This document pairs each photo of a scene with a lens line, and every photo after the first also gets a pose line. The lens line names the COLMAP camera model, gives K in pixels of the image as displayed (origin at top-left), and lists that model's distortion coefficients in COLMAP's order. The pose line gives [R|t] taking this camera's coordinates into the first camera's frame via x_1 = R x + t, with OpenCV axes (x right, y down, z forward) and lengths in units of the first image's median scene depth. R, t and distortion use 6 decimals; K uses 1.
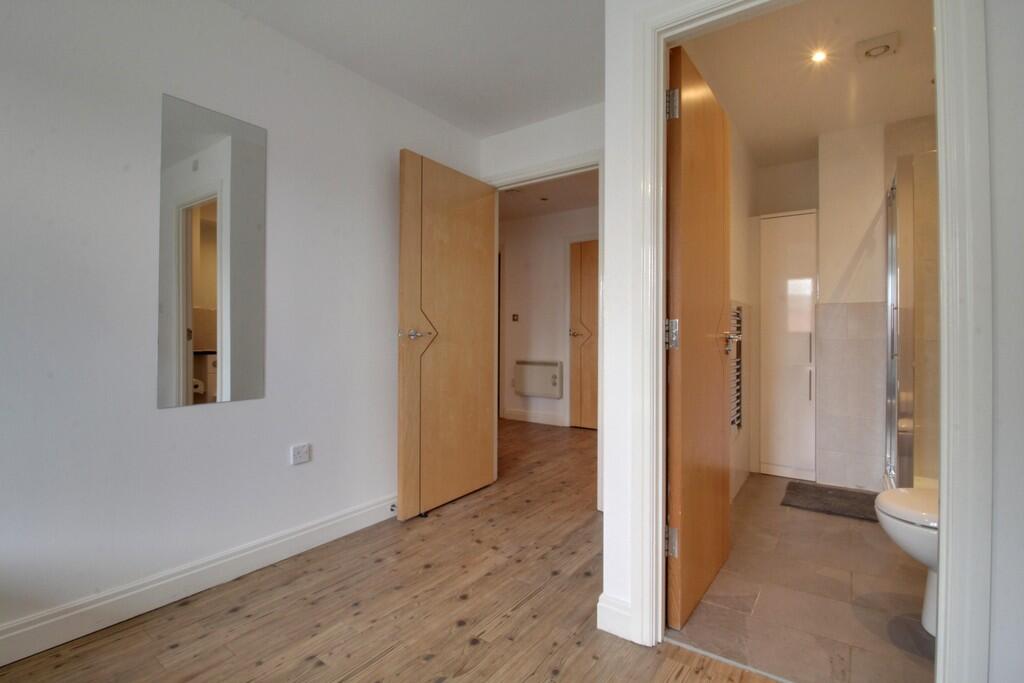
lens RADIAL K [[473.1, 0, 508.9], [0, 473.1, 336.3], [0, 0, 1]] dist [-0.007917, -0.009621]
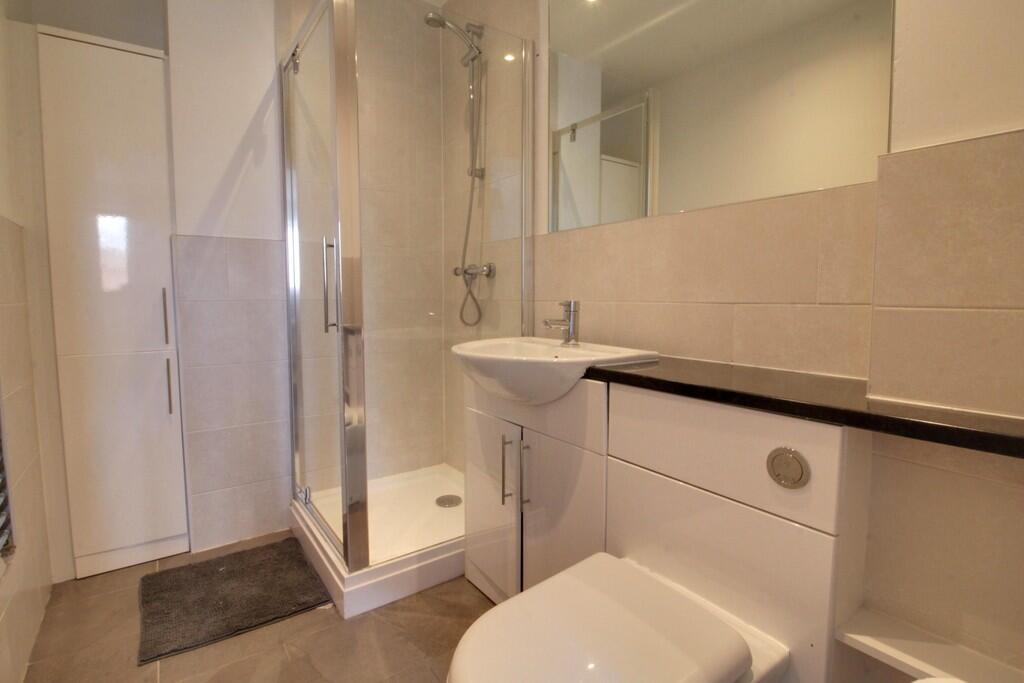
lens RADIAL K [[473.1, 0, 508.0], [0, 473.1, 336.0], [0, 0, 1]] dist [-0.007917, -0.009621]
pose [[0.315416, -0.075179, 0.945971, 0.265427], [0.004756, 0.996970, 0.077646, 0.007146], [-0.948941, -0.019992, 0.314818, 0.476032]]
